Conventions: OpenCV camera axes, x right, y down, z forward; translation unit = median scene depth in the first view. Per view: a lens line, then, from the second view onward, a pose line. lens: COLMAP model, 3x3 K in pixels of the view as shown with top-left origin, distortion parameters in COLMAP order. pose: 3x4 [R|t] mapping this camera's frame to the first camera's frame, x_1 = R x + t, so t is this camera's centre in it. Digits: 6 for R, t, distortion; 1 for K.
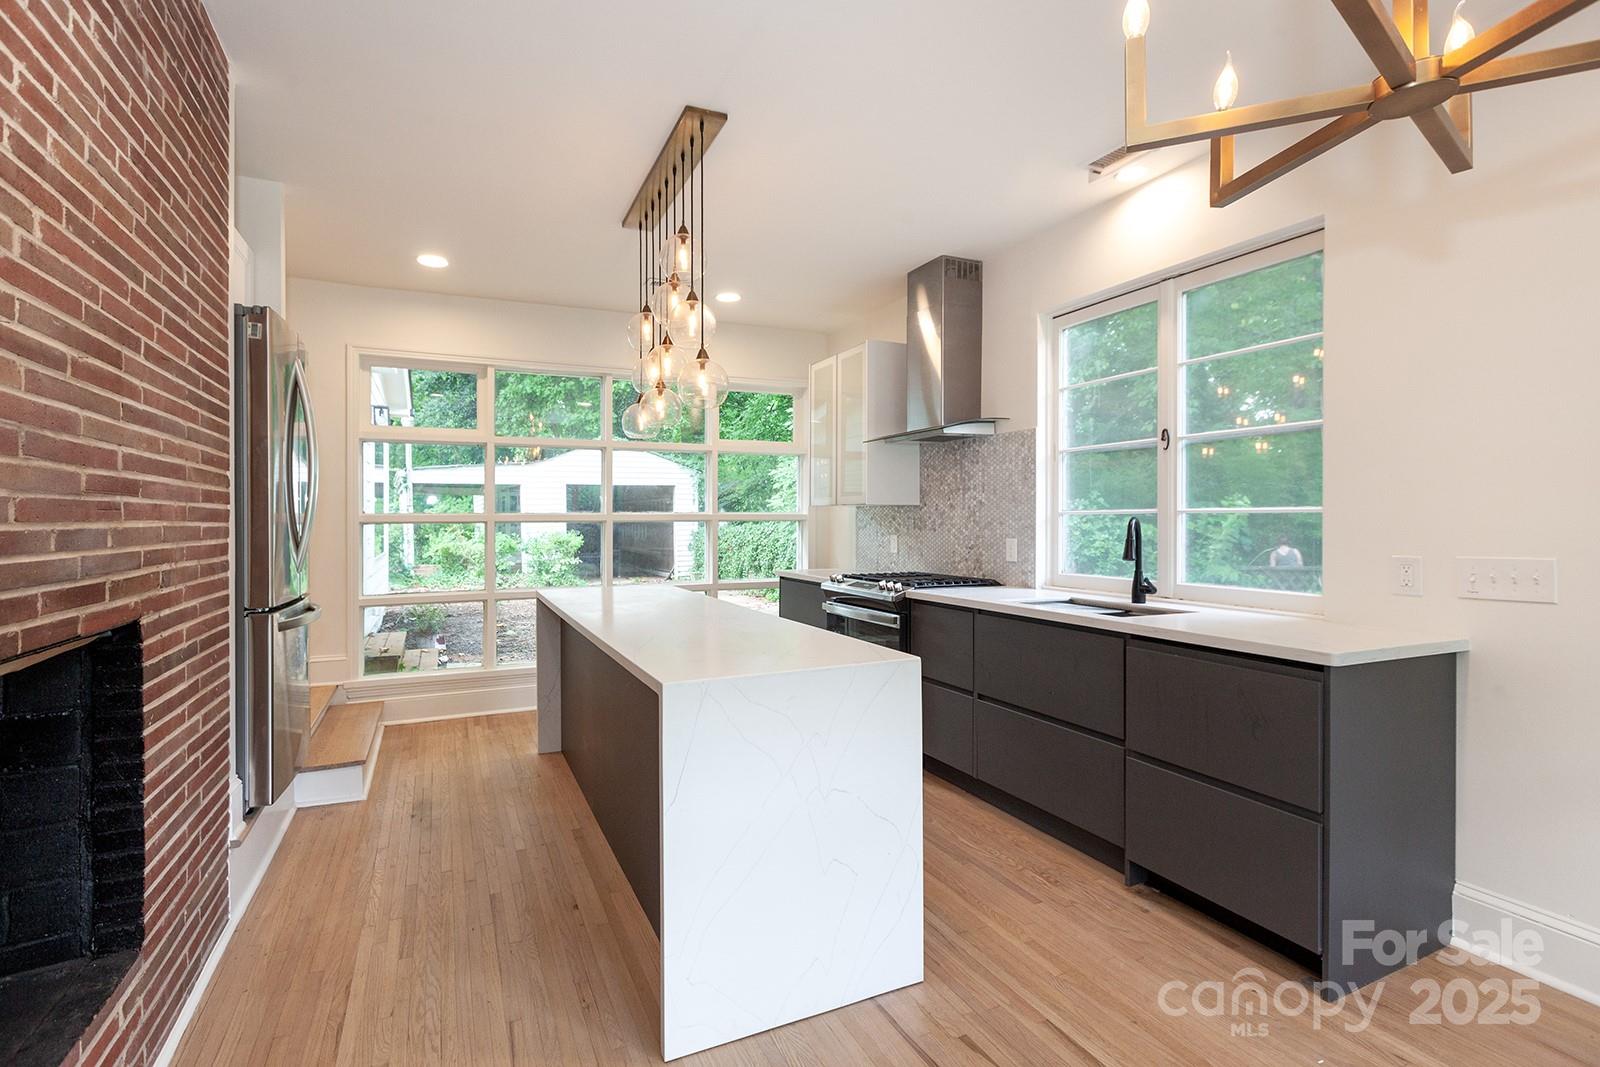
lens RADIAL K [[732.9, 0, 789.6], [0, 732.9, 521.9], [0, 0, 1]] dist [0.001076, -0.000035]
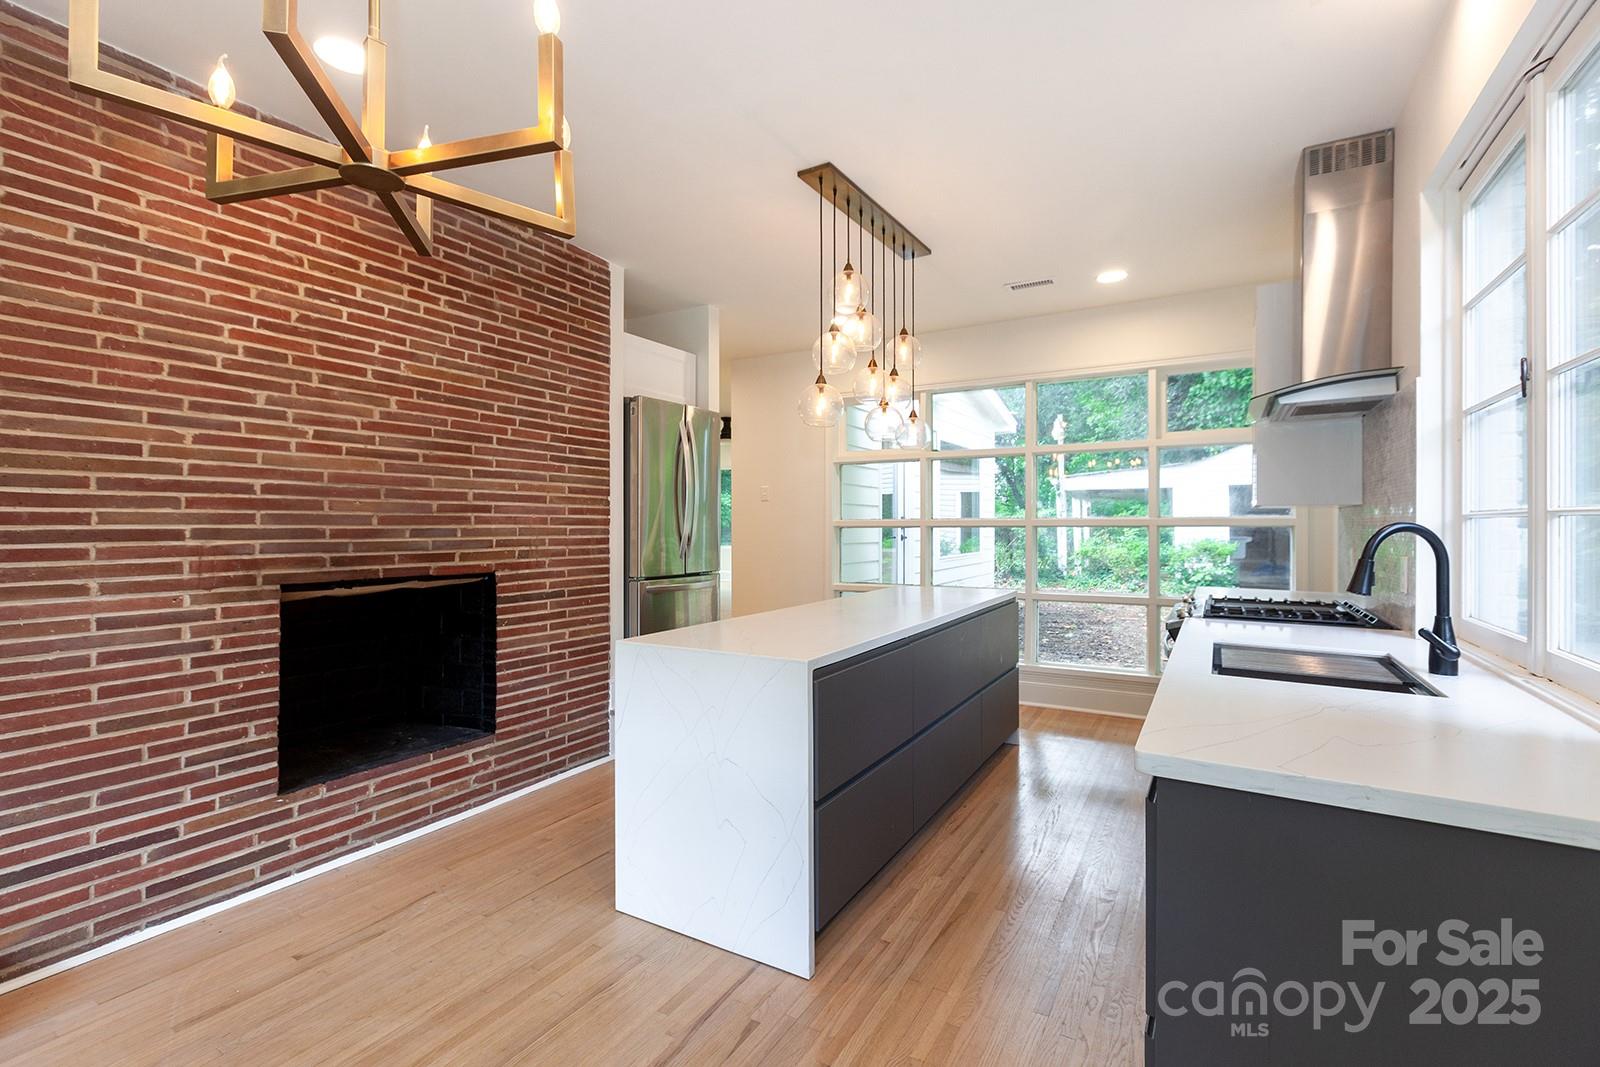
lens RADIAL K [[732.9, 0, 789.6], [0, 732.9, 521.9], [0, 0, 1]] dist [0.001076, -0.000035]
pose [[0.573781, -0.000750, -0.819009, 0.496821], [-0.004012, 0.999985, -0.003726, -0.001685], [0.818999, 0.005423, 0.573769, 0.195415]]
